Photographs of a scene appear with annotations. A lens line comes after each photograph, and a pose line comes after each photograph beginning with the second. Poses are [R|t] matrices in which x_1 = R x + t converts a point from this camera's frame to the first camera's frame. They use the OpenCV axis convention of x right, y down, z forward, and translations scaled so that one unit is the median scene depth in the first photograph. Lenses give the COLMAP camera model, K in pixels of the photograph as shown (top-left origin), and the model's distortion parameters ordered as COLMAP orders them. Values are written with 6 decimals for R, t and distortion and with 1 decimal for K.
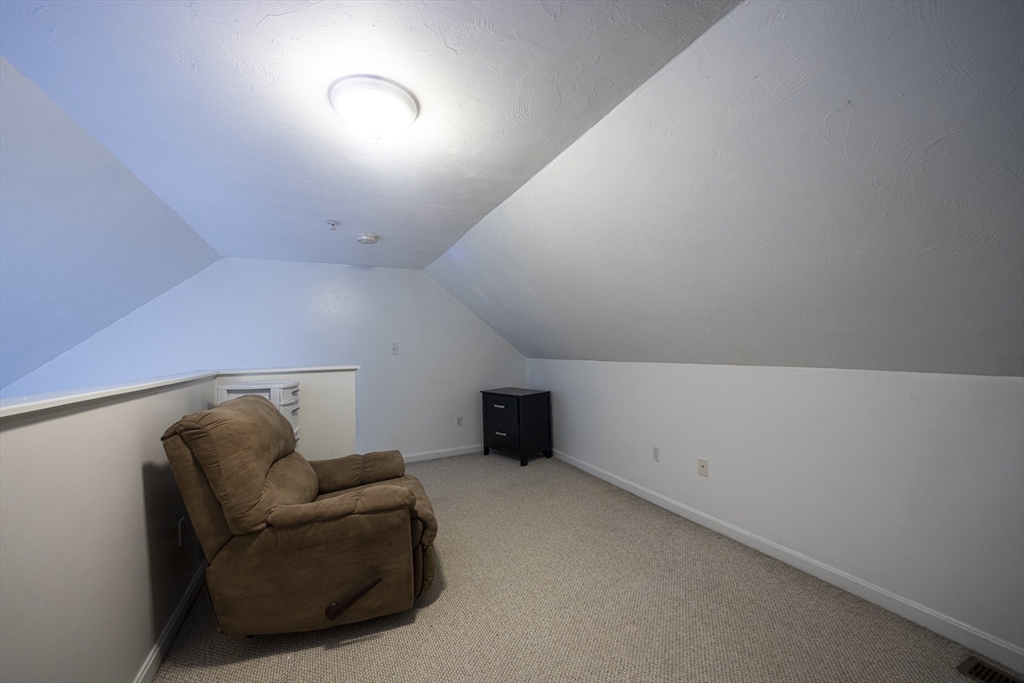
lens RADIAL K [[394.3, 0, 515.0], [0, 394.3, 343.3], [0, 0, 1]] dist [0.000970, -0.000001]
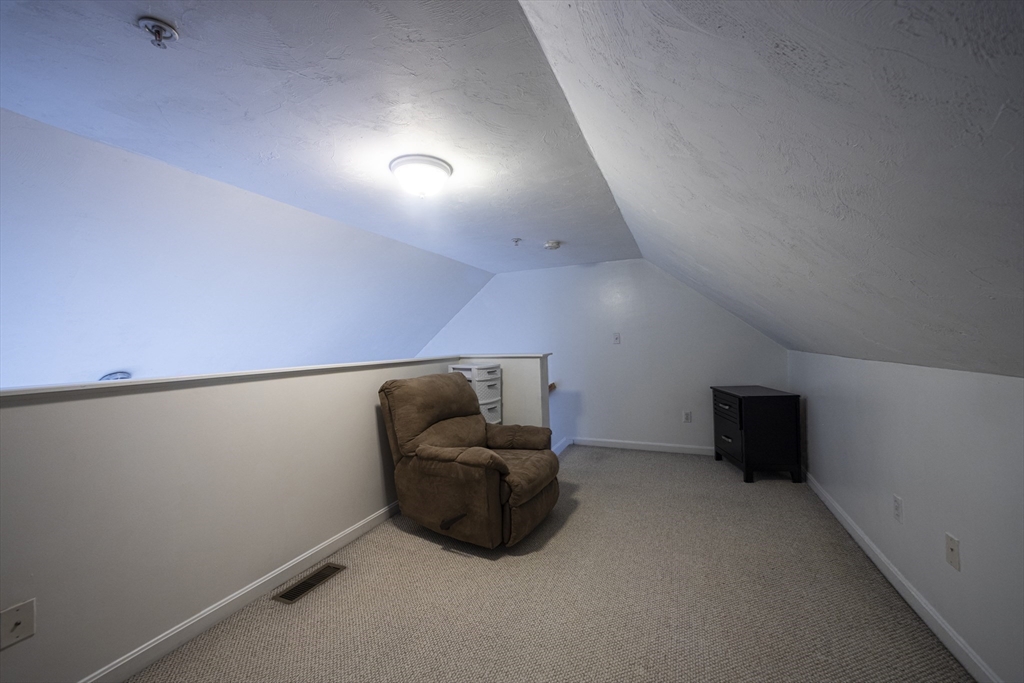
lens RADIAL K [[394.3, 0, 515.0], [0, 394.3, 343.3], [0, 0, 1]] dist [0.000970, -0.000001]
pose [[0.661266, 0.011252, -0.750067, 0.629405], [0.015273, 0.999478, 0.028459, -0.015914], [0.749996, -0.030275, 0.660749, 0.209699]]
